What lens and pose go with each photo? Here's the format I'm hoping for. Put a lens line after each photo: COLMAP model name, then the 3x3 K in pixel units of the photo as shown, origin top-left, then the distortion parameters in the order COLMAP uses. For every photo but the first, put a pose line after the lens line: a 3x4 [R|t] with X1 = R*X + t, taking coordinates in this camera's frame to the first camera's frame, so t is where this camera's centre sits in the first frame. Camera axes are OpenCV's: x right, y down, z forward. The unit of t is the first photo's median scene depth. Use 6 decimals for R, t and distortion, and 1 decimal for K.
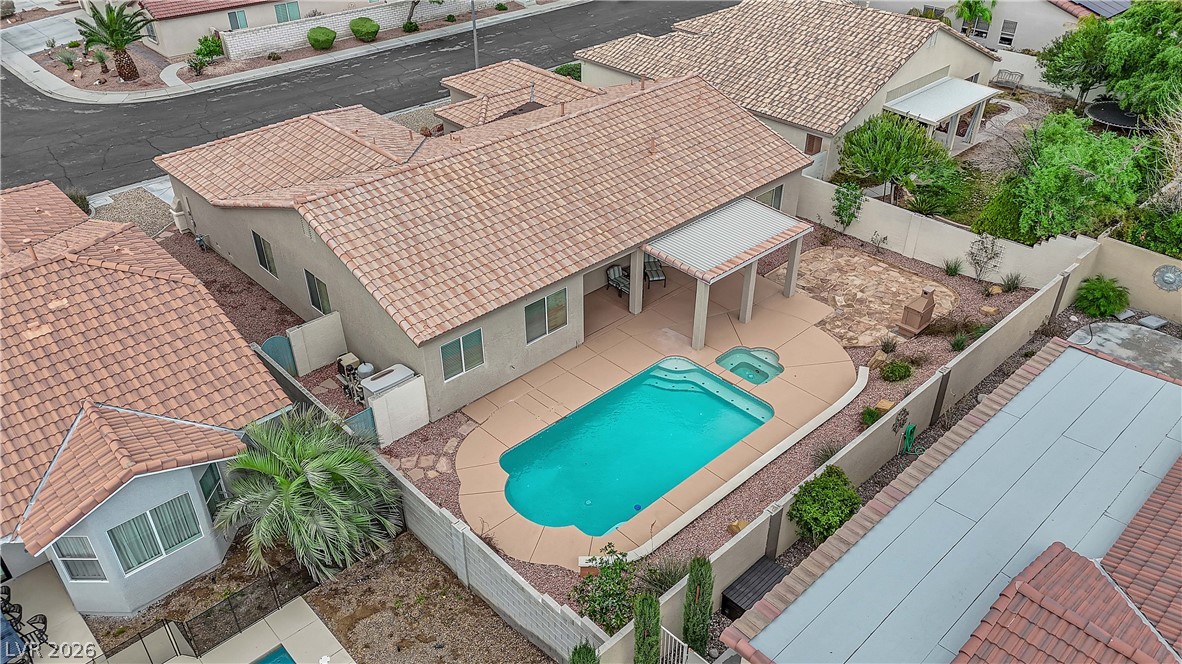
lens RADIAL K [[863.6, 0, 594.7], [0, 863.6, 331.4], [0, 0, 1]] dist [0.100254, -0.122536]
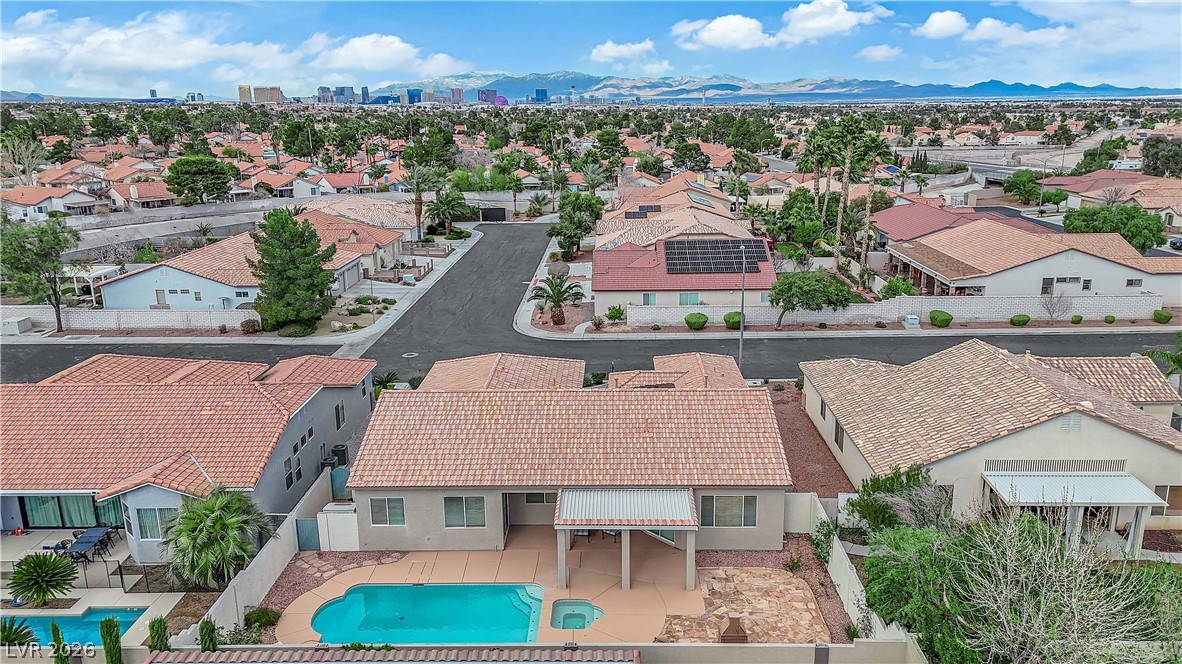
lens RADIAL K [[863.6, 0, 594.7], [0, 863.6, 331.4], [0, 0, 1]] dist [0.100254, -0.122536]
pose [[0.708253, 0.171524, -0.684804, 0.509874], [-0.379848, 0.910239, -0.164865, -0.067428], [0.595057, 0.376888, 0.709833, 0.033715]]
